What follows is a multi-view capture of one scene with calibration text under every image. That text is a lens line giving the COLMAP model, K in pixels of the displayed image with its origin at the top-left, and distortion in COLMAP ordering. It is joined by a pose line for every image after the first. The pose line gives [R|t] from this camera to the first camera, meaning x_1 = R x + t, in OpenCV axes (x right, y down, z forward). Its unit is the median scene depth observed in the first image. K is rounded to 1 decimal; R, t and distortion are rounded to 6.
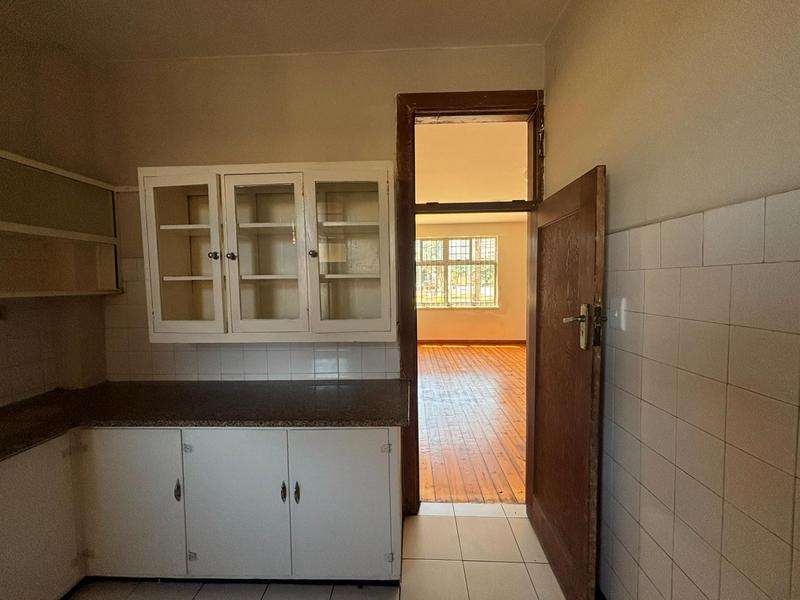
lens RADIAL K [[323.8, 0, 400.2], [0, 323.8, 297.9], [0, 0, 1]] dist [0.002109, 0.000176]
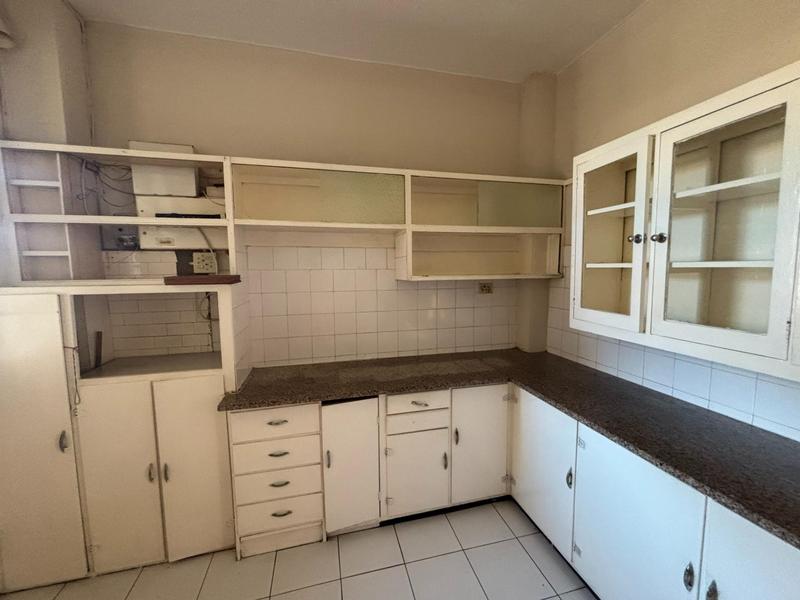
lens RADIAL K [[323.8, 0, 400.2], [0, 323.8, 297.9], [0, 0, 1]] dist [0.002109, 0.000176]
pose [[0.286094, 0.102465, -0.952707, 0.055833], [-0.040535, 0.994670, 0.094806, -0.030887], [0.957344, 0.011495, 0.288723, 0.164772]]
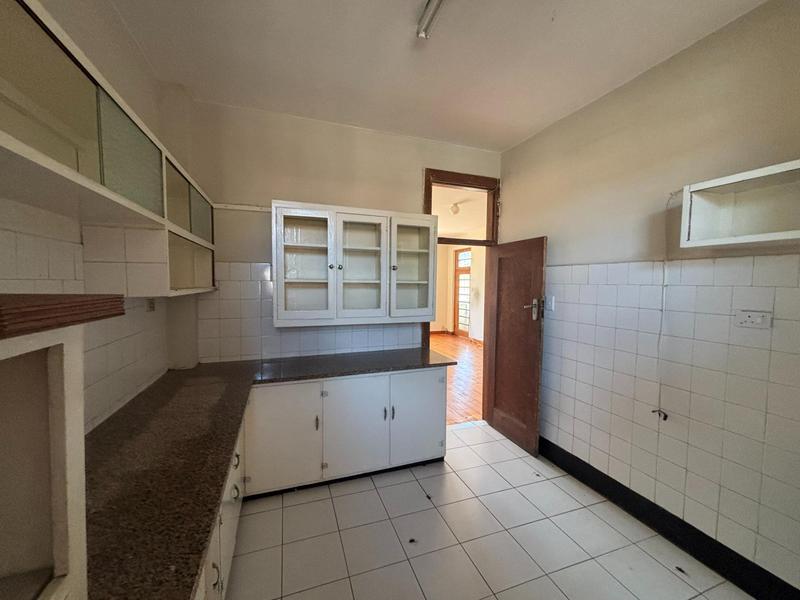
lens RADIAL K [[323.8, 0, 400.2], [0, 323.8, 297.9], [0, 0, 1]] dist [0.002109, 0.000176]
pose [[0.923444, 0.005359, 0.383696, -0.761568], [-0.005162, 0.999985, -0.001544, 0.014563], [-0.383699, -0.000555, 0.923458, -0.443189]]
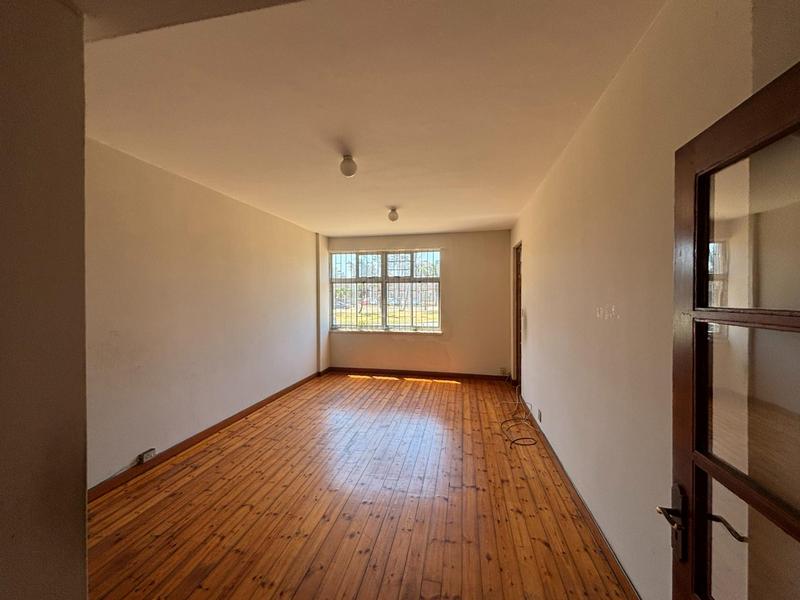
lens RADIAL K [[323.8, 0, 400.2], [0, 323.8, 297.9], [0, 0, 1]] dist [0.002109, 0.000176]
pose [[0.986291, 0.013631, -0.164454, 1.382038], [-0.019815, 0.999155, -0.036017, -0.124109], [0.163824, 0.038782, 0.985727, 0.622647]]
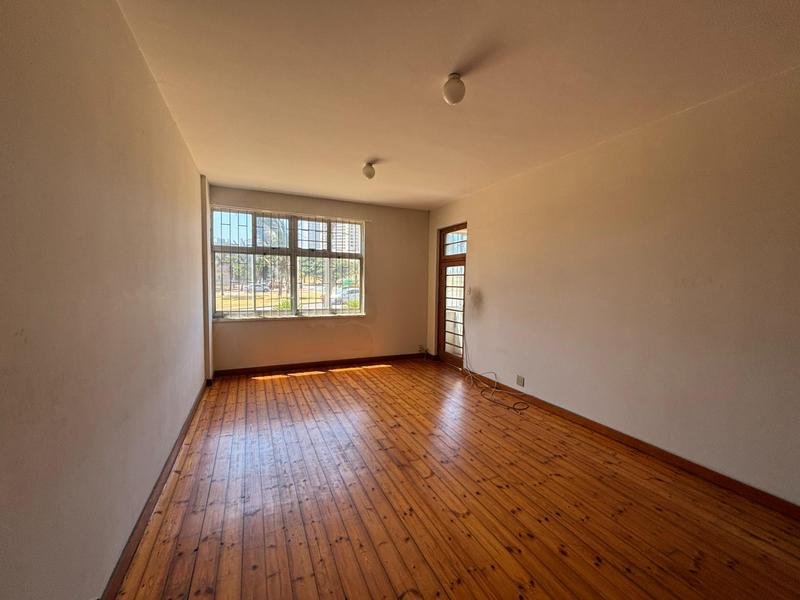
lens RADIAL K [[323.8, 0, 400.2], [0, 323.8, 297.9], [0, 0, 1]] dist [0.002109, 0.000176]
pose [[0.893692, 0.005067, 0.448652, 0.143944], [-0.005863, 0.999983, 0.000385, -0.052097], [-0.448642, -0.002974, 0.893706, 1.155810]]
